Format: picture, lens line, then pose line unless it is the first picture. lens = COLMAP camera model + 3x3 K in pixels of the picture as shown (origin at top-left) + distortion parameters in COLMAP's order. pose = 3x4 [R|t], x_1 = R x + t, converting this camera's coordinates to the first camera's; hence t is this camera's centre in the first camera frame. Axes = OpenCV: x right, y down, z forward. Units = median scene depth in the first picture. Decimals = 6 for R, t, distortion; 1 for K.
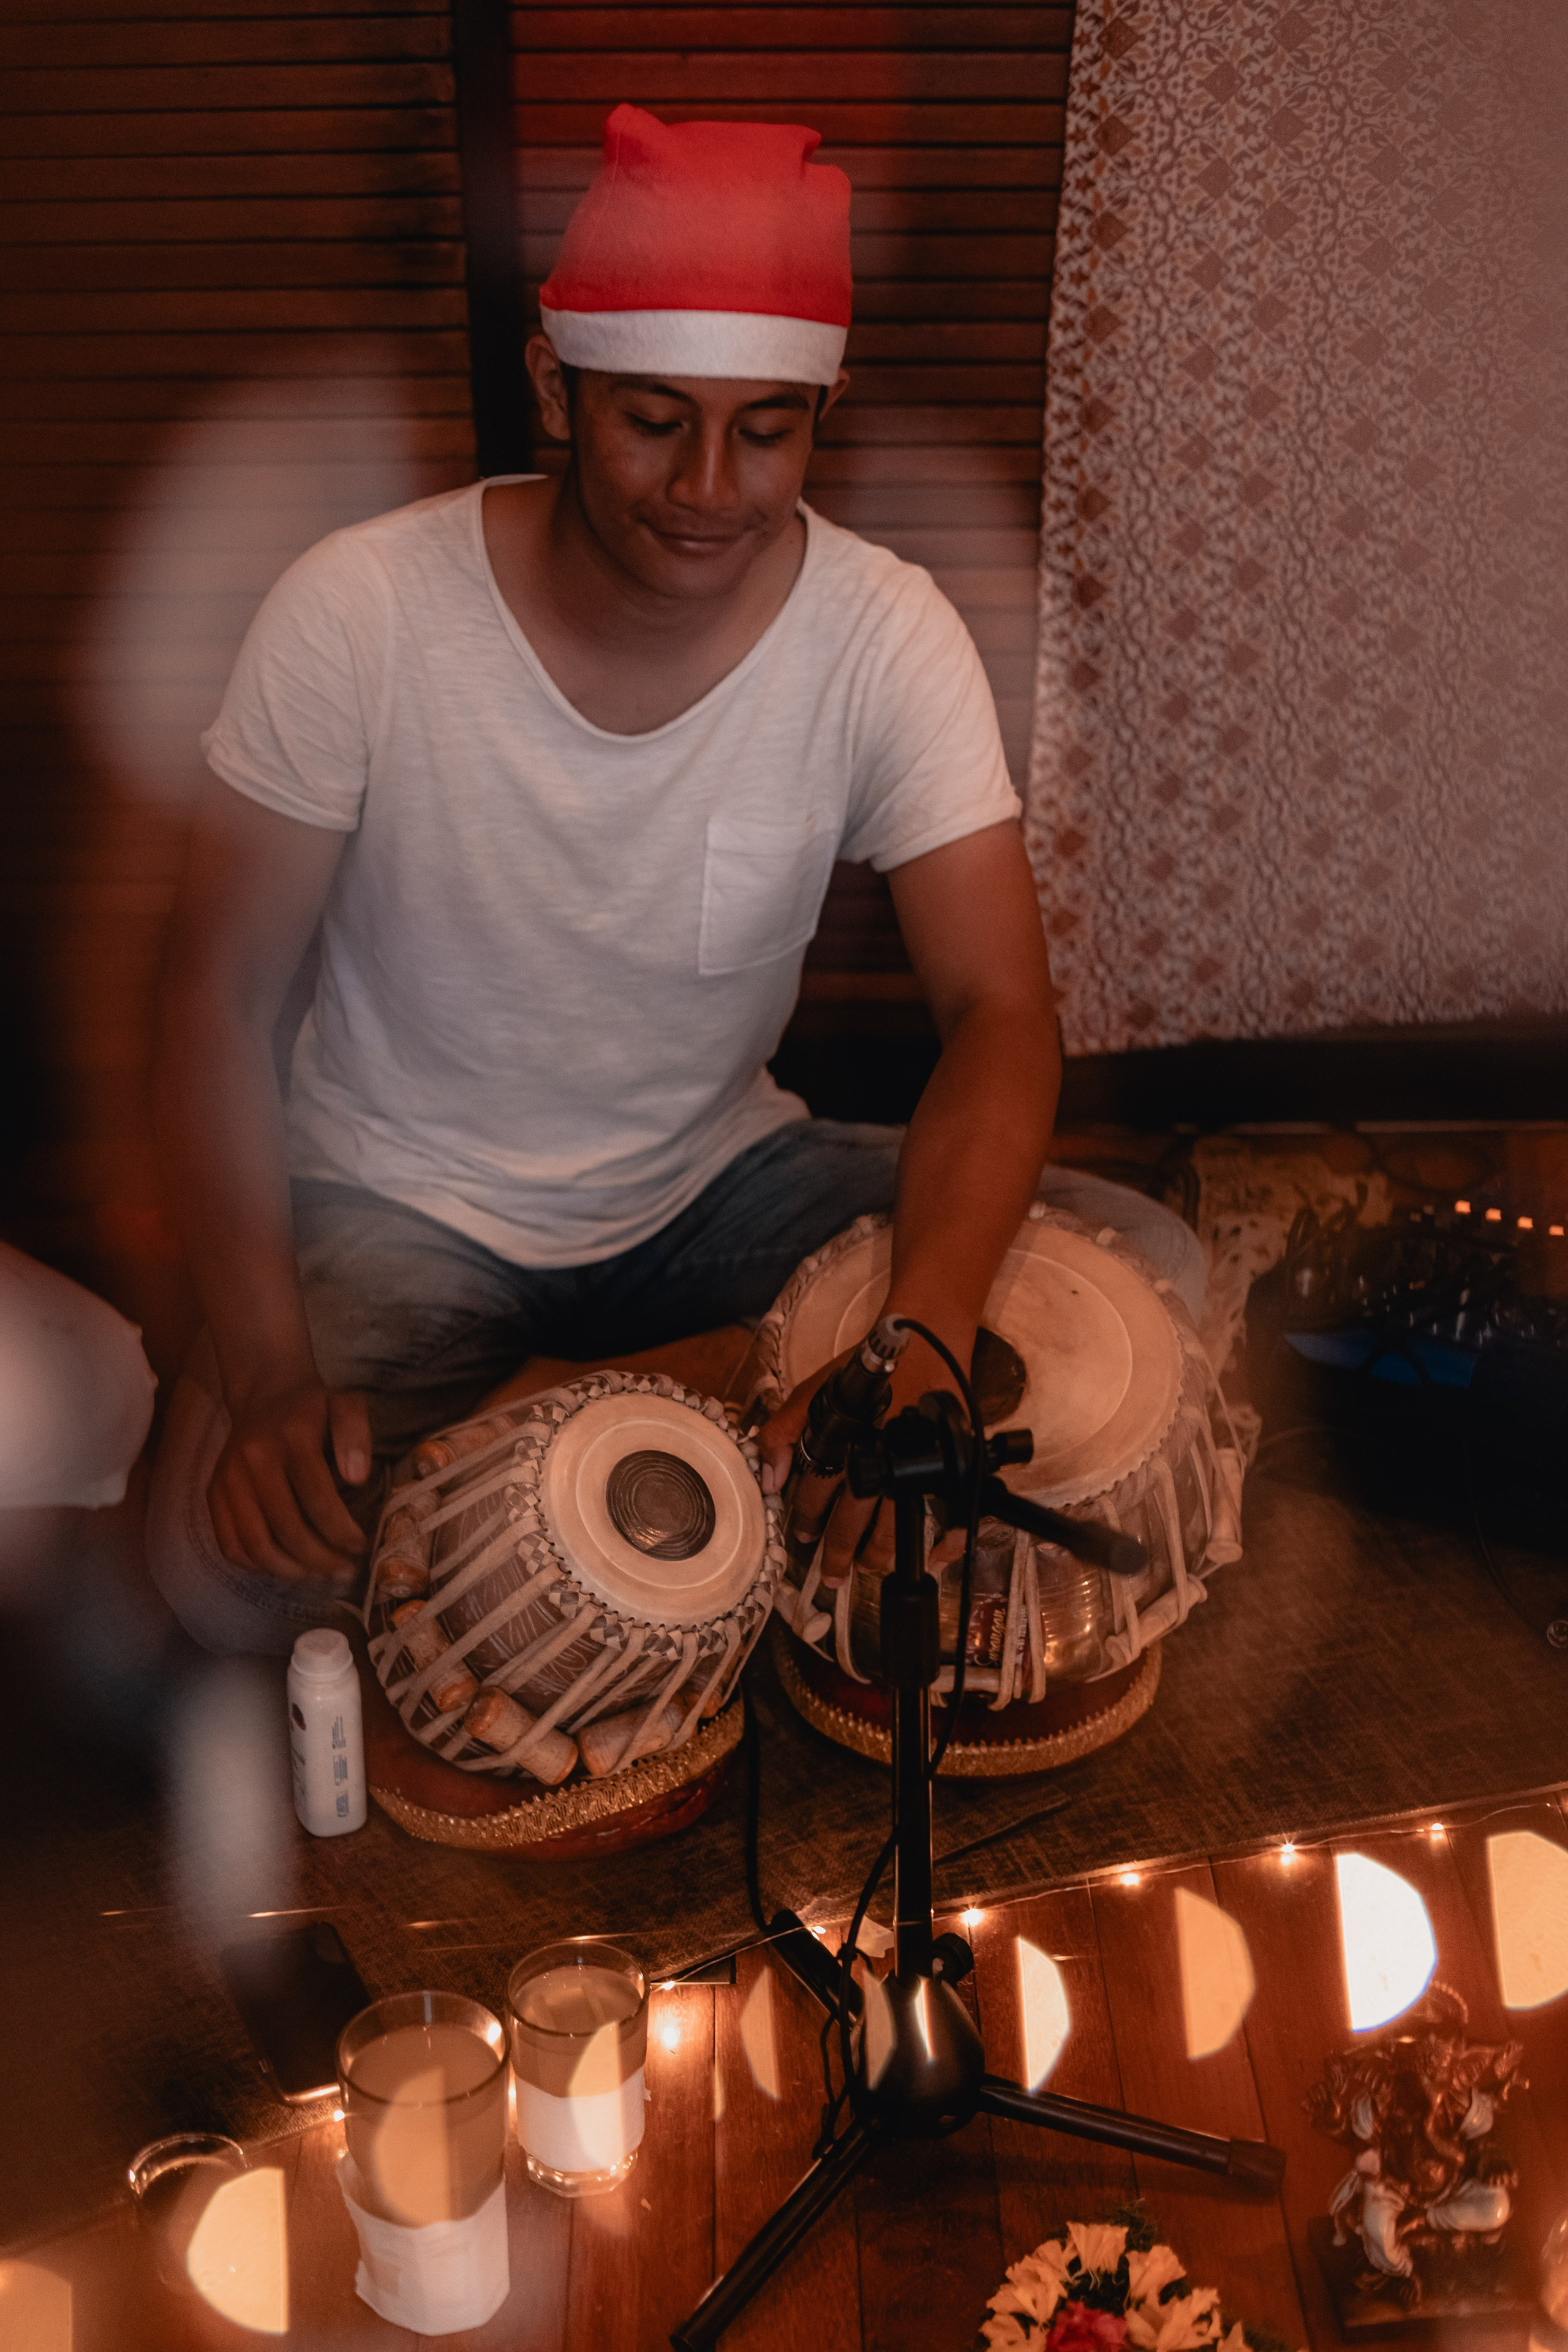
lens RADIAL K [[3419.8, 0, 772.9], [0, 3419.8, 1170.8], [0, 0, 1]] dist [0.009864, 0.000000]
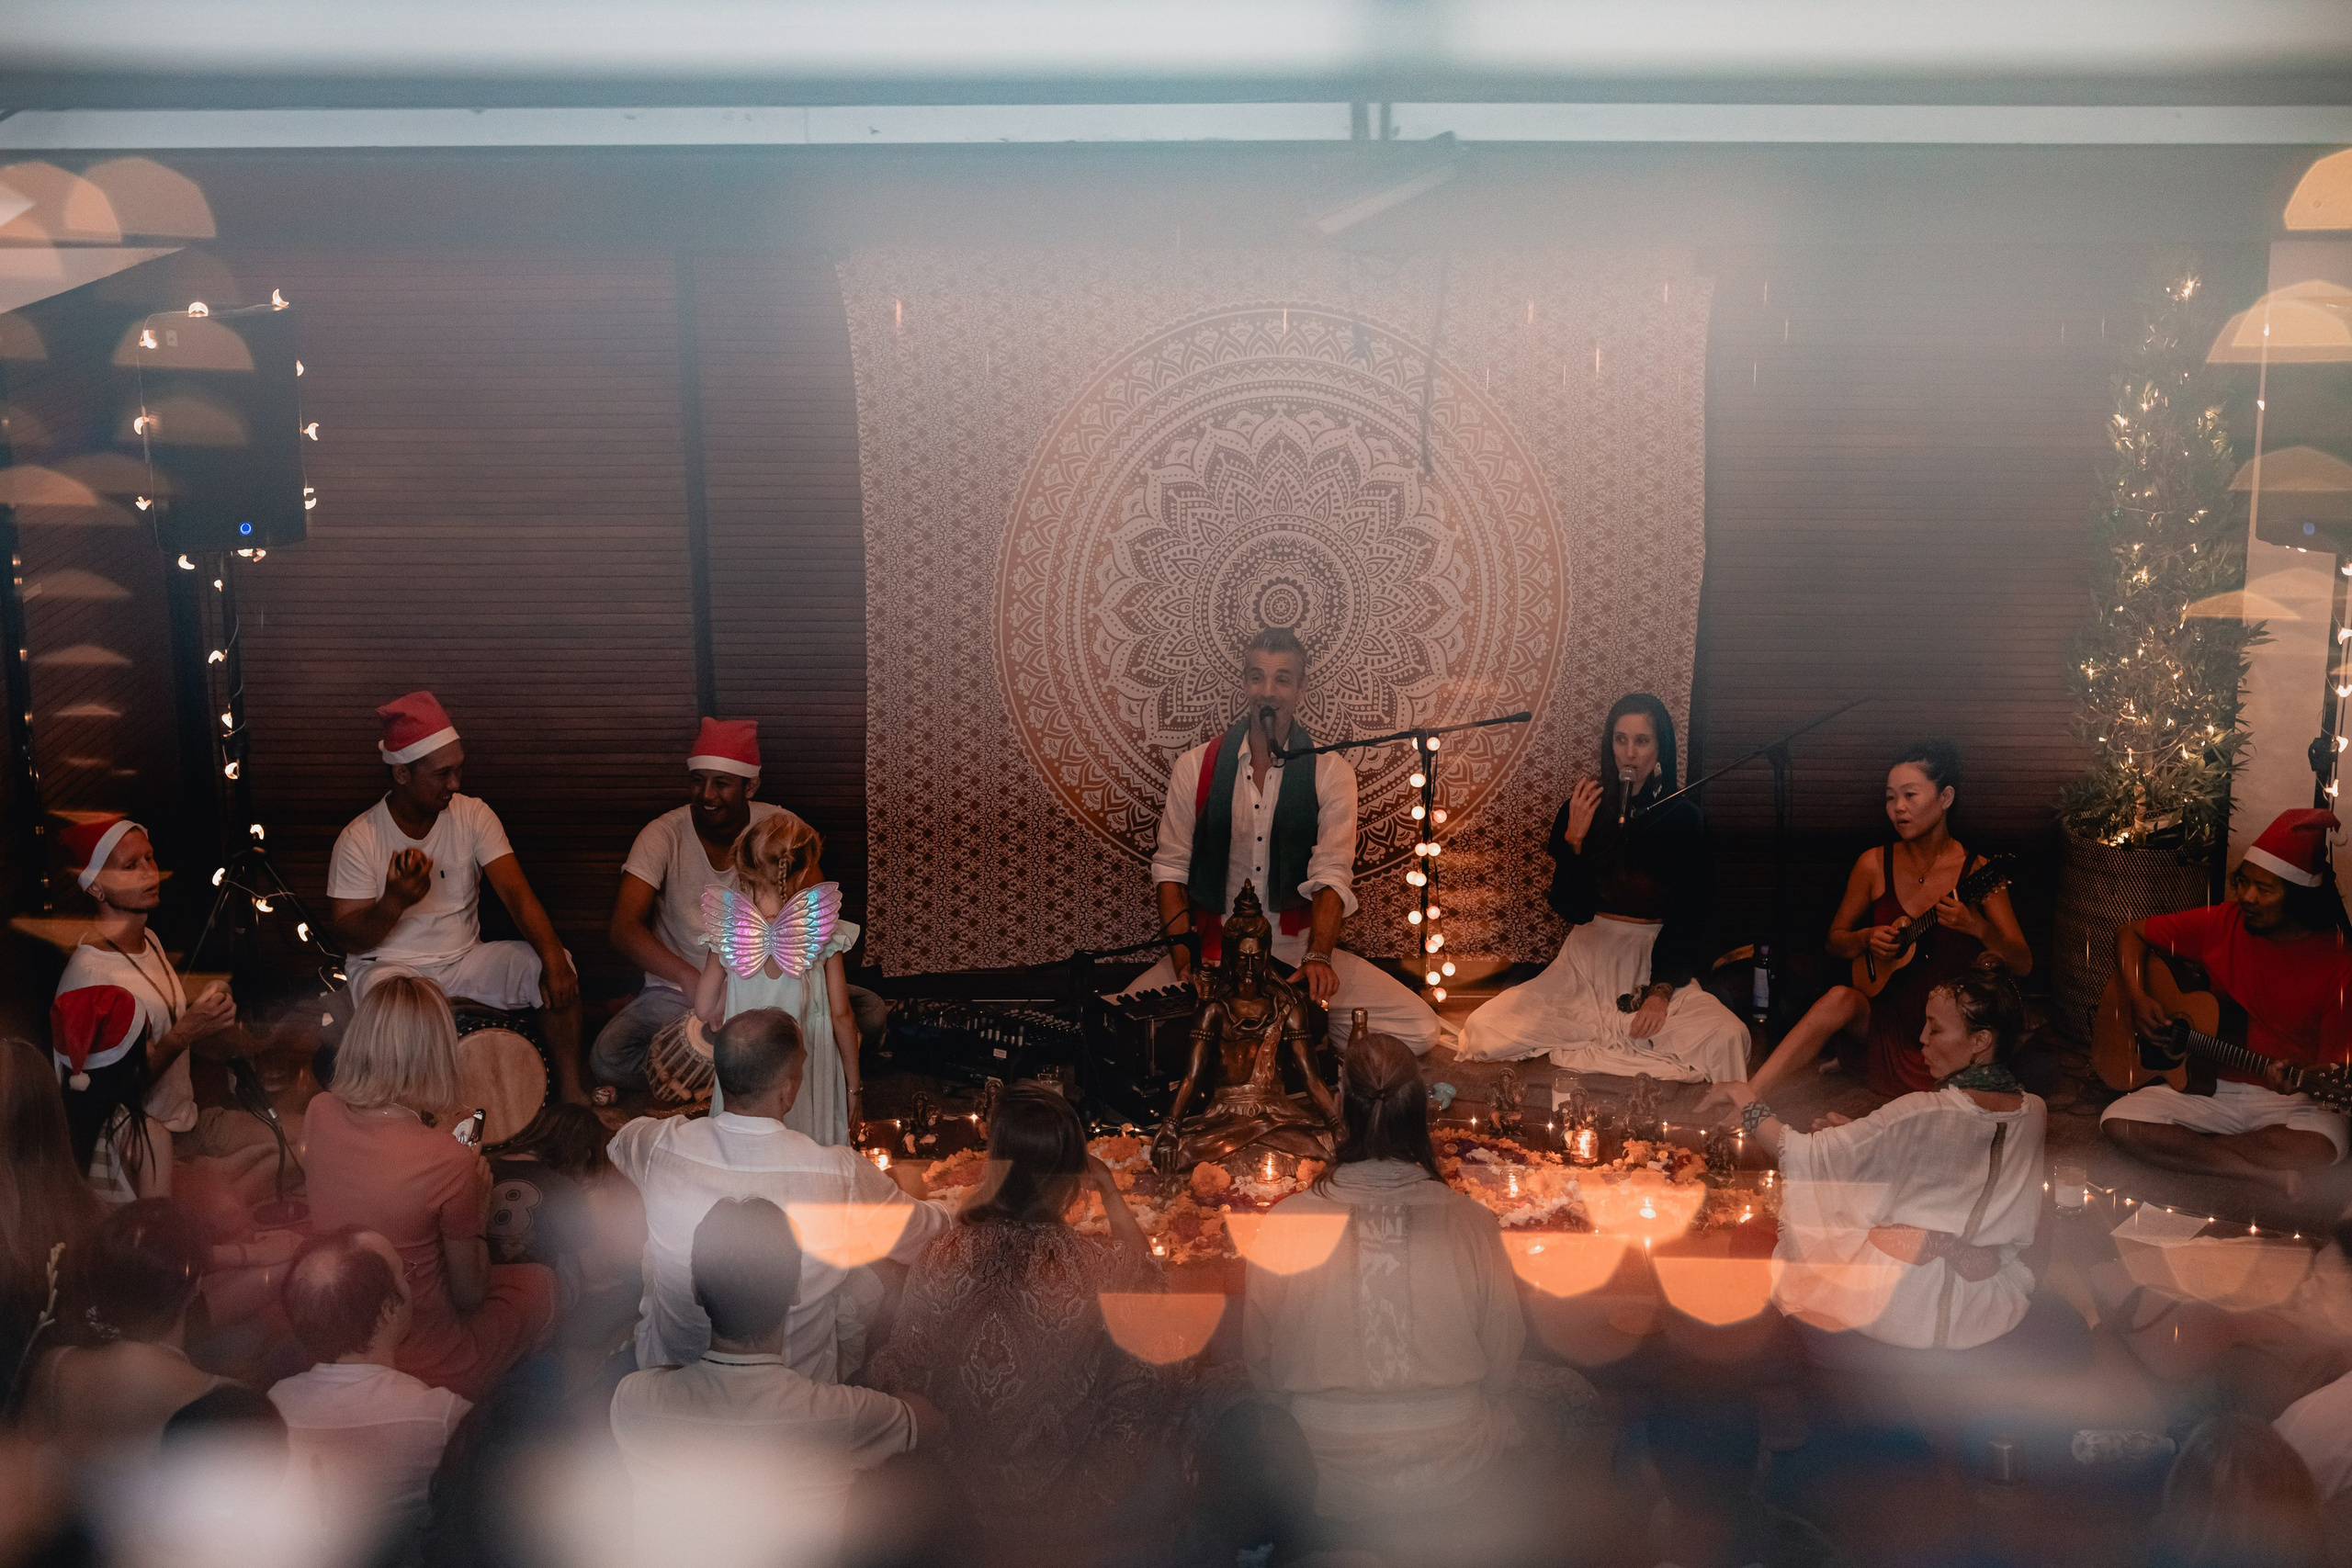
lens RADIAL K [[3419.4, 0, 1196.2], [0, 3419.4, 806.4], [0, 0, 1]] dist [0.009864, 0.000000]
pose [[0.999638, 0.019301, -0.018760, 0.492897], [-0.022501, 0.981732, -0.188935, 0.464643], [0.014771, 0.189289, 0.981810, -2.493328]]
